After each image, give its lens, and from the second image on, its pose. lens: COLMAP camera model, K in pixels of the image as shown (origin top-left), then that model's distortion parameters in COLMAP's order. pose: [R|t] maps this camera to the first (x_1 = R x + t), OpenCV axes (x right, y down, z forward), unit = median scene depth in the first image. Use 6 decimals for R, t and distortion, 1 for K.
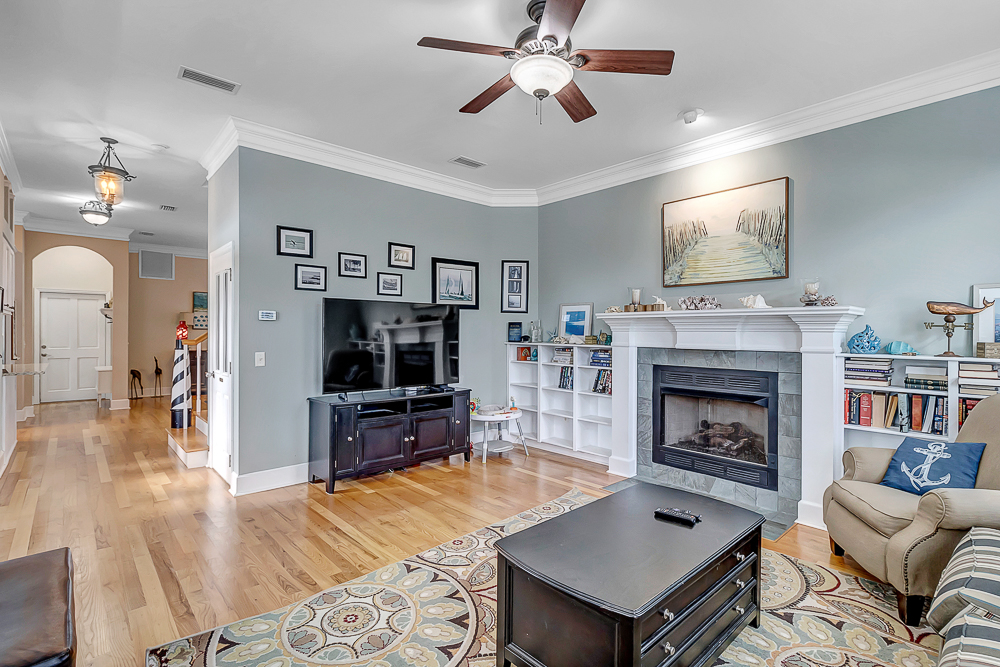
lens RADIAL K [[469.6, 0, 503.2], [0, 469.6, 334.6], [0, 0, 1]] dist [0.000893, 0.000221]
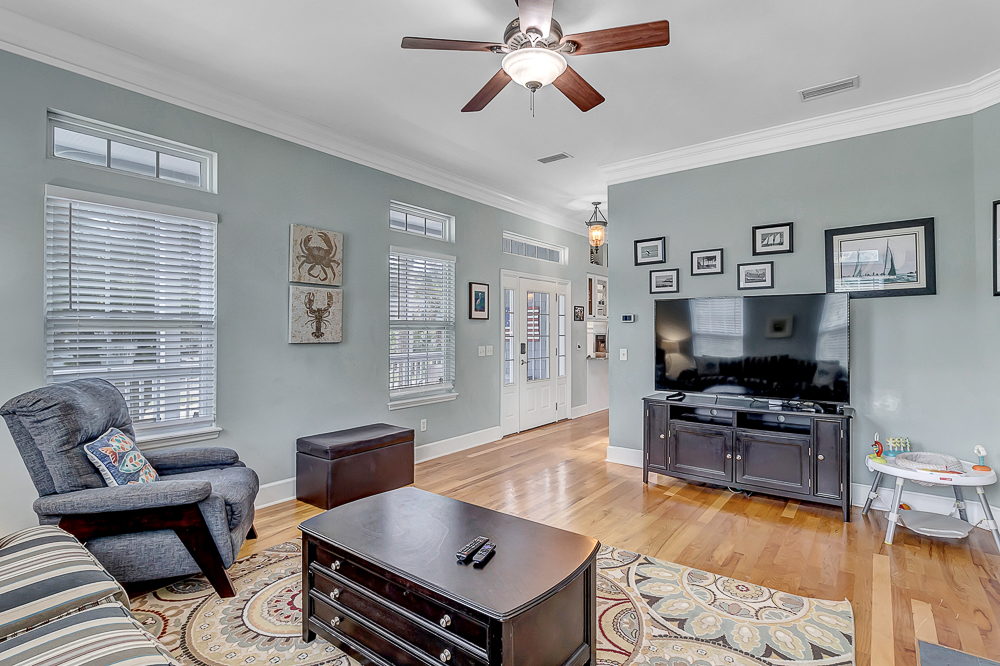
lens RADIAL K [[486.7, 0, 503.7], [0, 486.7, 328.3], [0, 0, 1]] dist [-0.001103, -0.000391]
pose [[0.174175, -0.011970, -0.984642, 0.577038], [-0.005494, 0.999899, -0.013128, 0.002404], [0.984699, 0.007696, 0.174091, 0.418050]]
